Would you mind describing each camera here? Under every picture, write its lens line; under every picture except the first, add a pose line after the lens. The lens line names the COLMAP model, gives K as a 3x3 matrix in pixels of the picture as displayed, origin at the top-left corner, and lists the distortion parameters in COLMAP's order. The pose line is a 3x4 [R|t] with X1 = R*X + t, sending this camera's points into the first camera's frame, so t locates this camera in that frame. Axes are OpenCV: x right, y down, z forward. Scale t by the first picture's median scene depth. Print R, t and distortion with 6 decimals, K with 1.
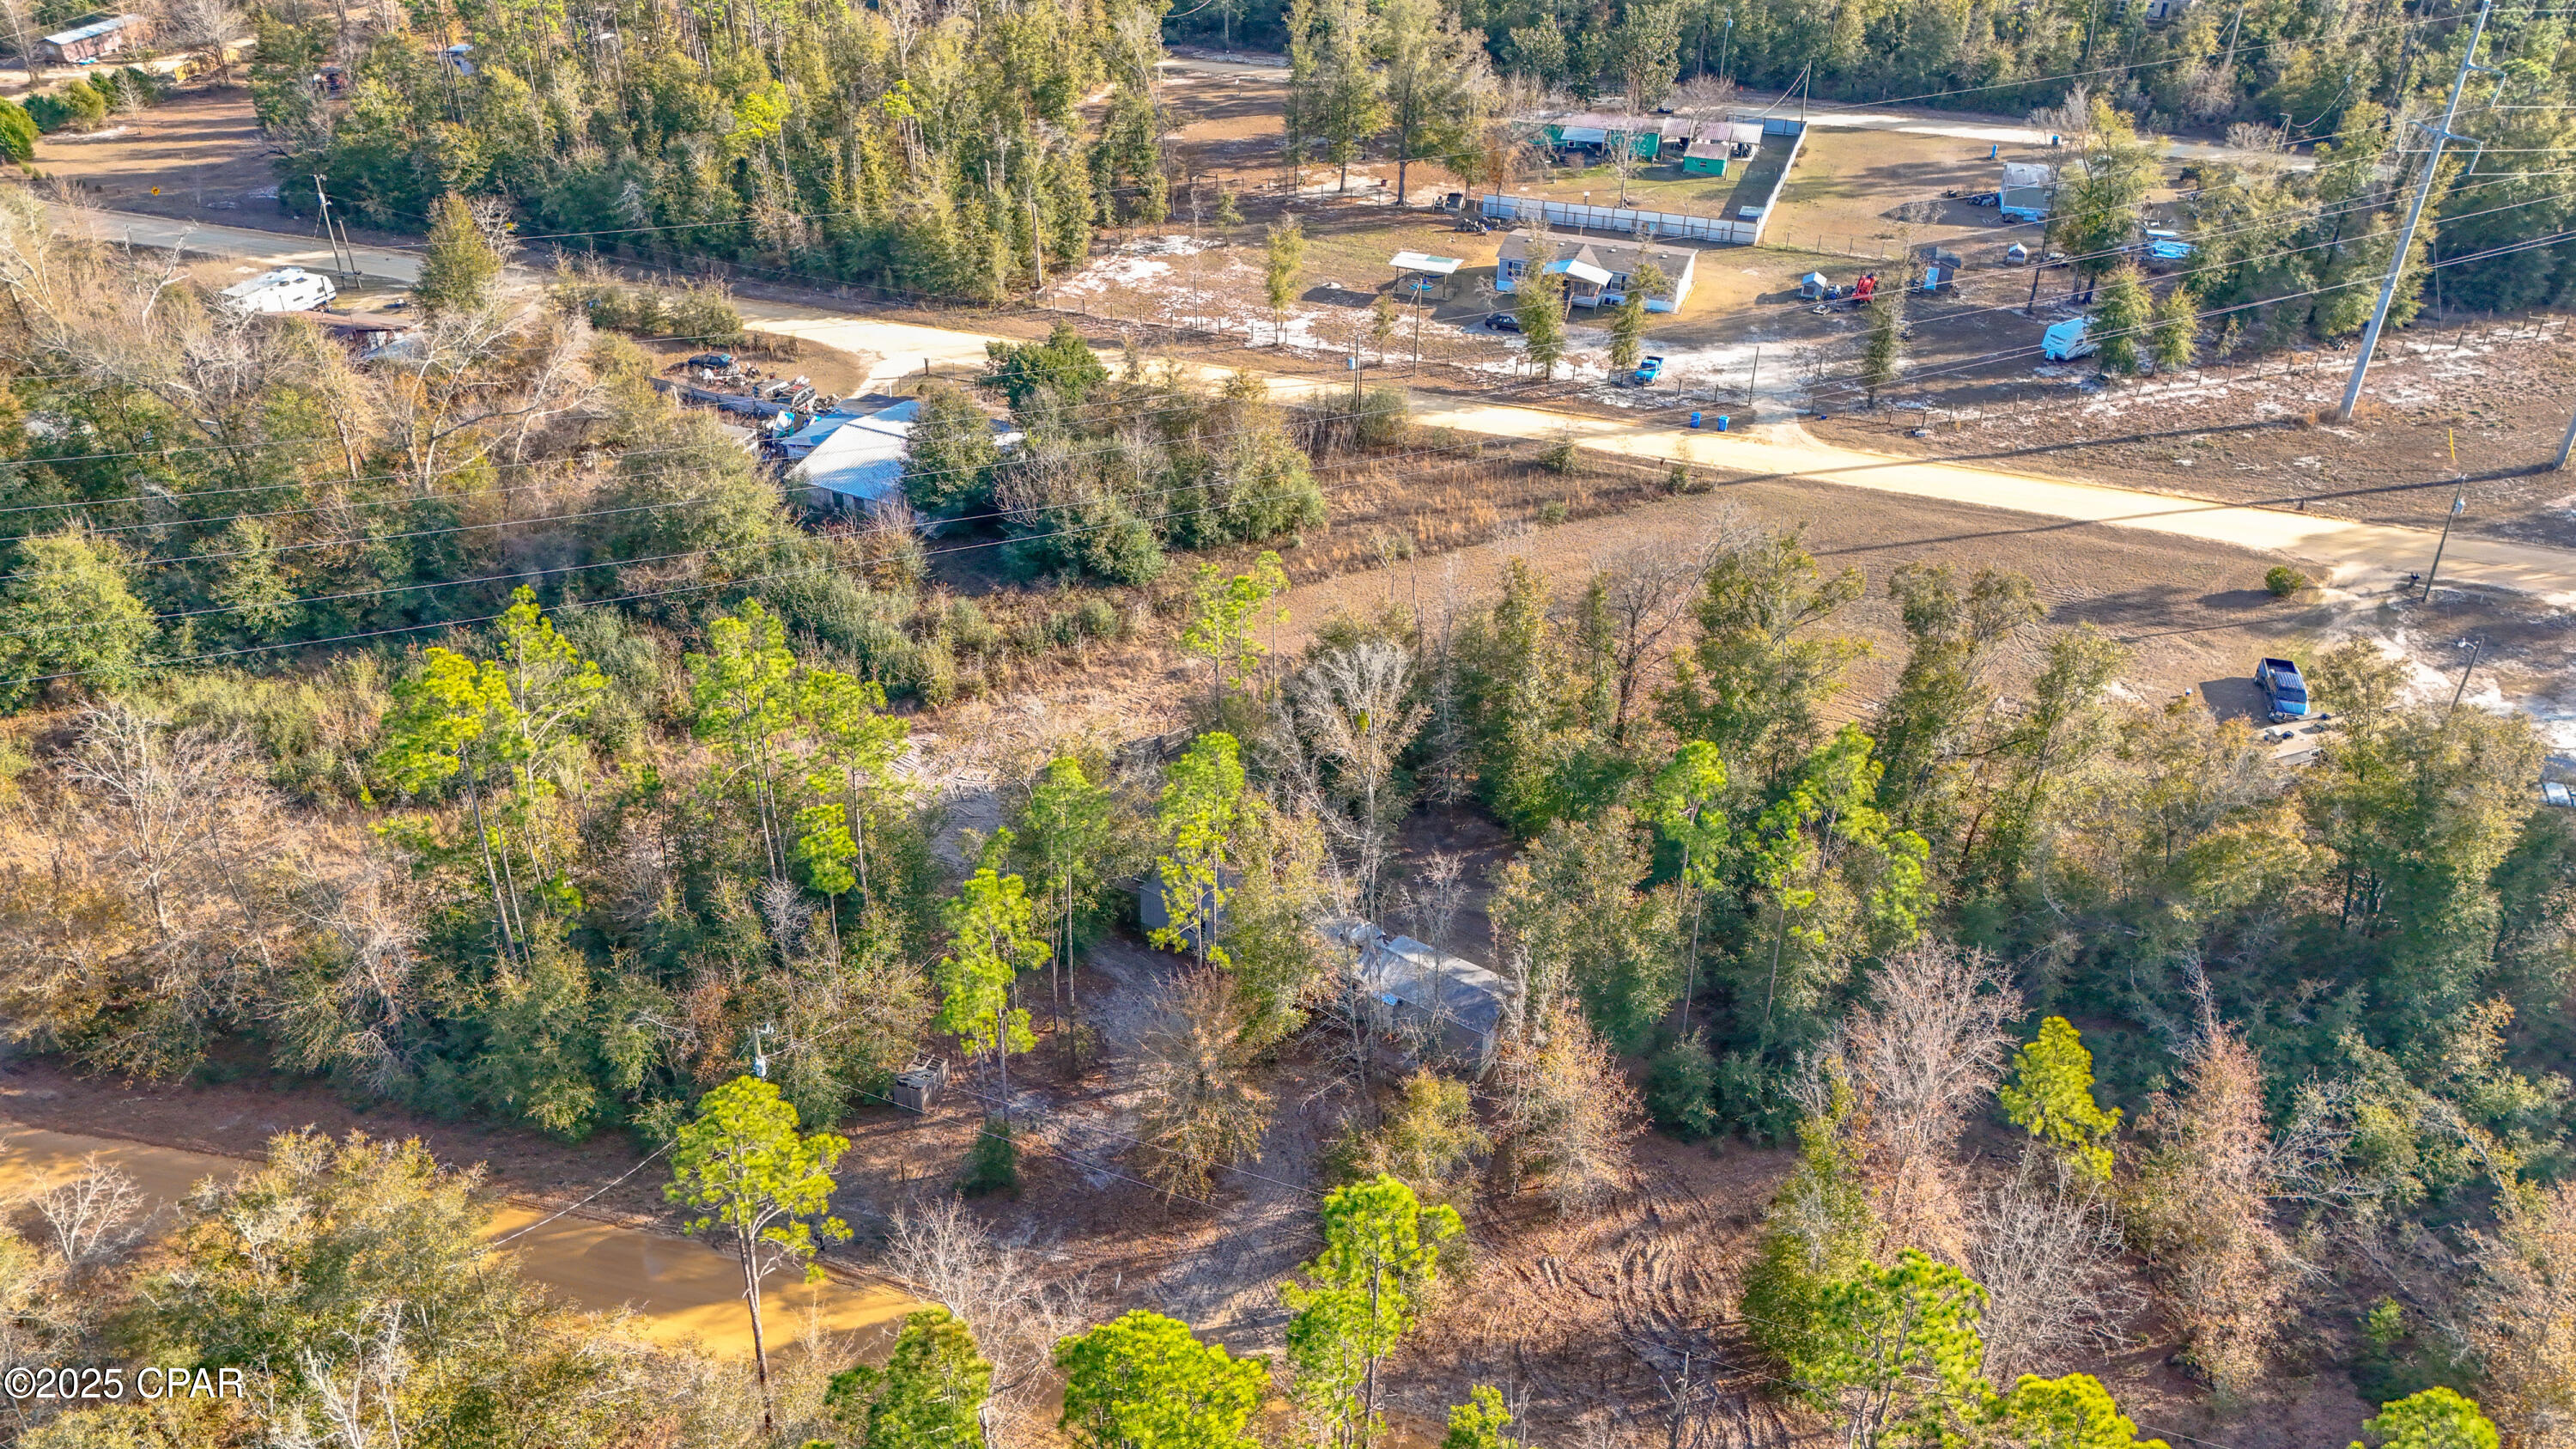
lens RADIAL K [[1871.5, 0, 1288.0], [0, 1871.5, 724.5], [0, 0, 1]] dist [0.093324, -0.112988]
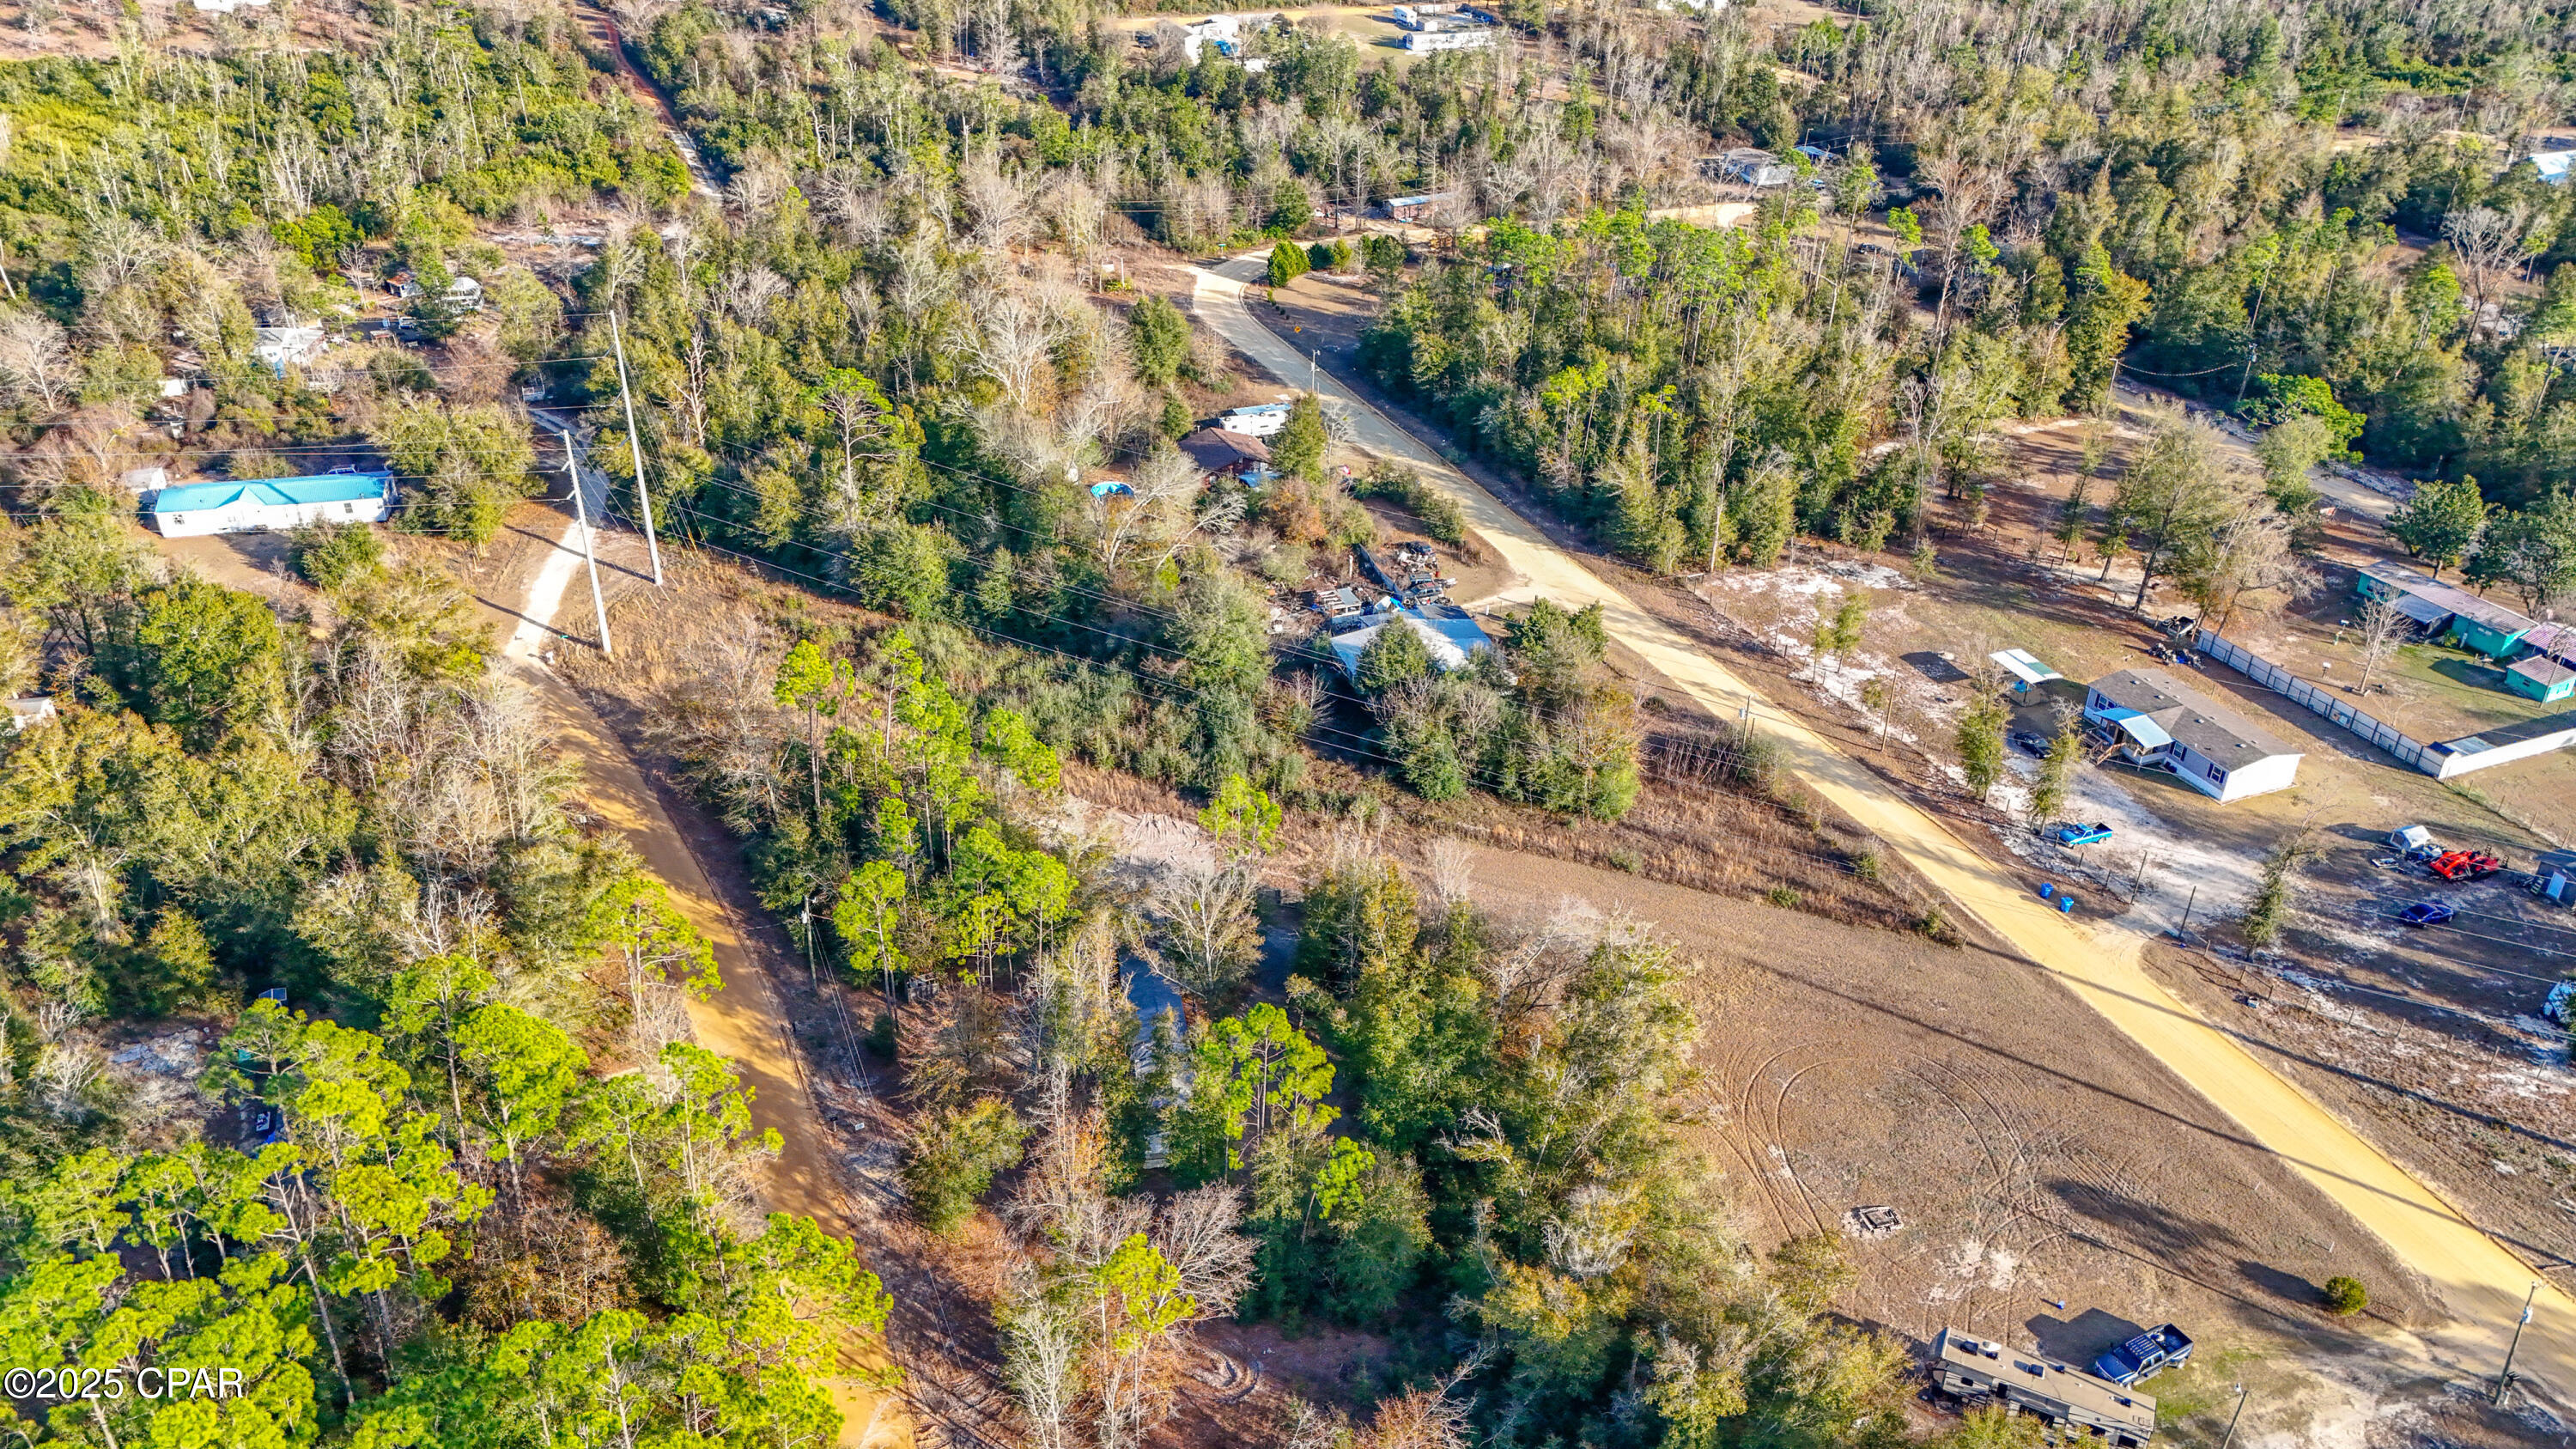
lens RADIAL K [[1871.5, 0, 1288.0], [0, 1871.5, 724.5], [0, 0, 1]] dist [0.093324, -0.112988]
pose [[0.671842, 0.366449, -0.643695, 0.542251], [-0.406190, 0.908990, 0.093528, -0.164320], [0.619385, 0.198627, 0.759545, -0.051750]]
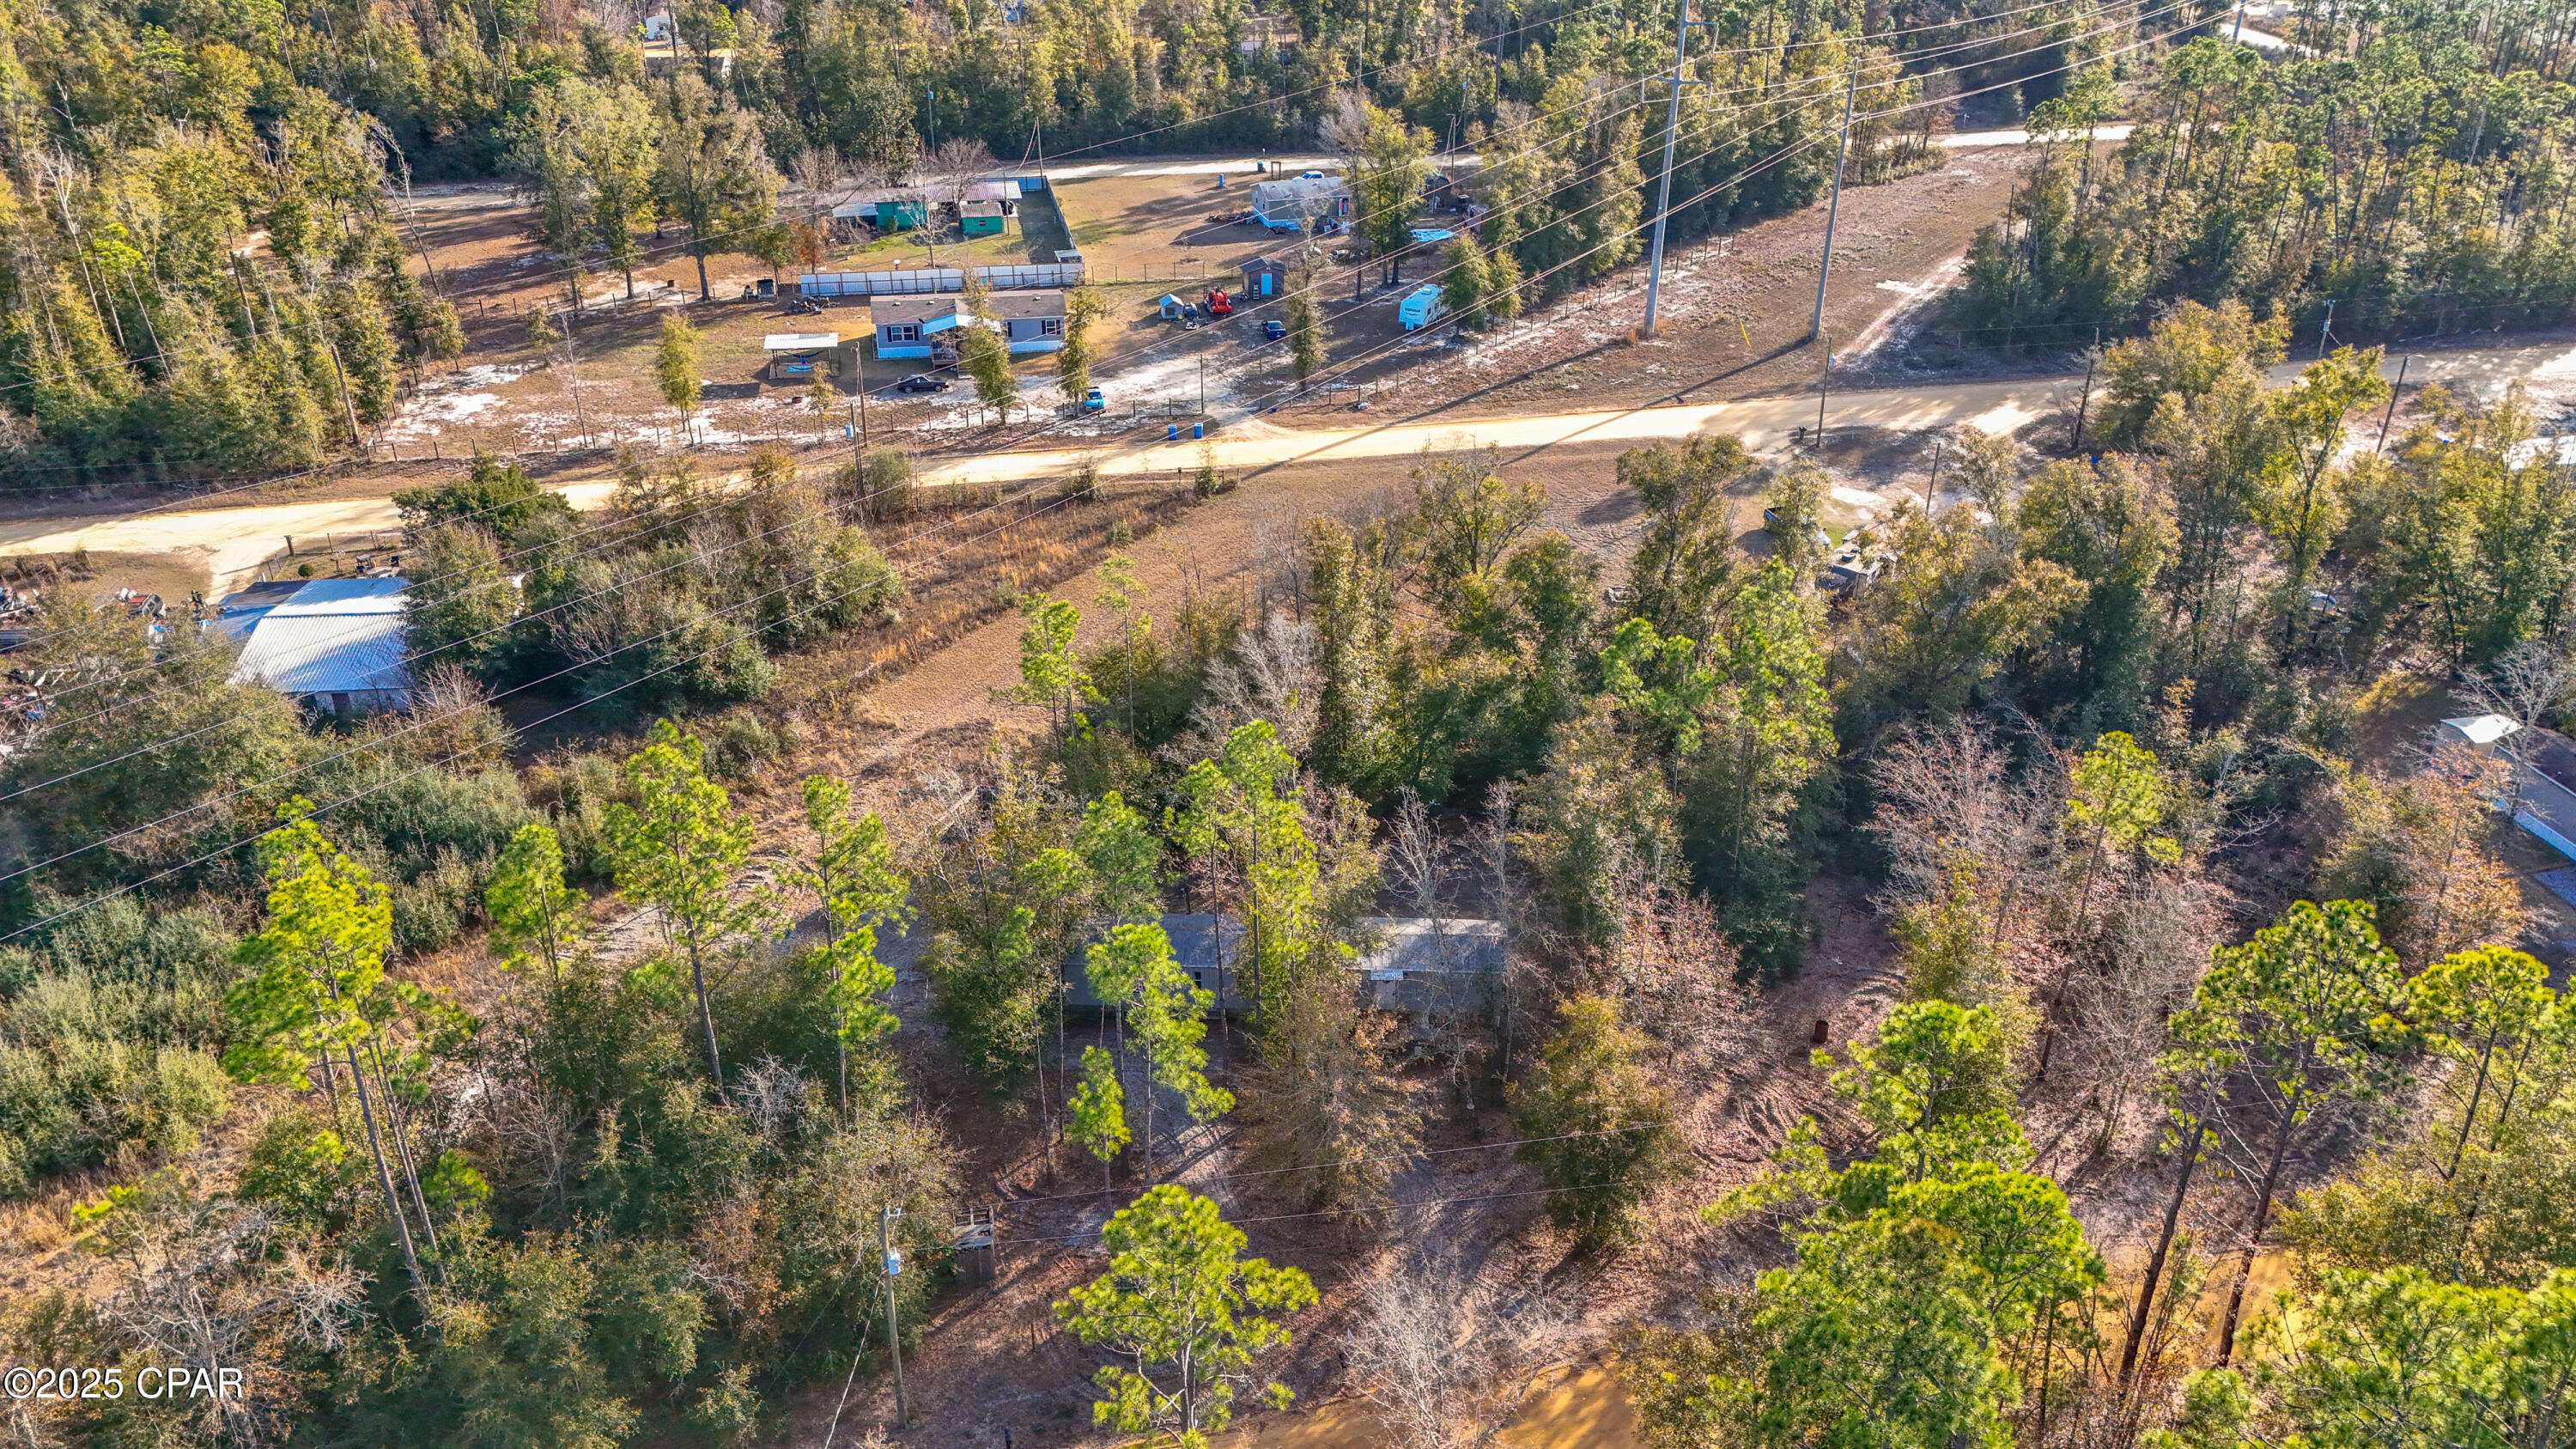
lens RADIAL K [[1871.5, 0, 1288.0], [0, 1871.5, 724.5], [0, 0, 1]] dist [0.093324, -0.112988]
pose [[0.853899, -0.253659, 0.454437, -0.217087], [0.283686, 0.958915, 0.002196, 0.004221], [-0.436323, 0.127042, 0.890776, 0.091331]]
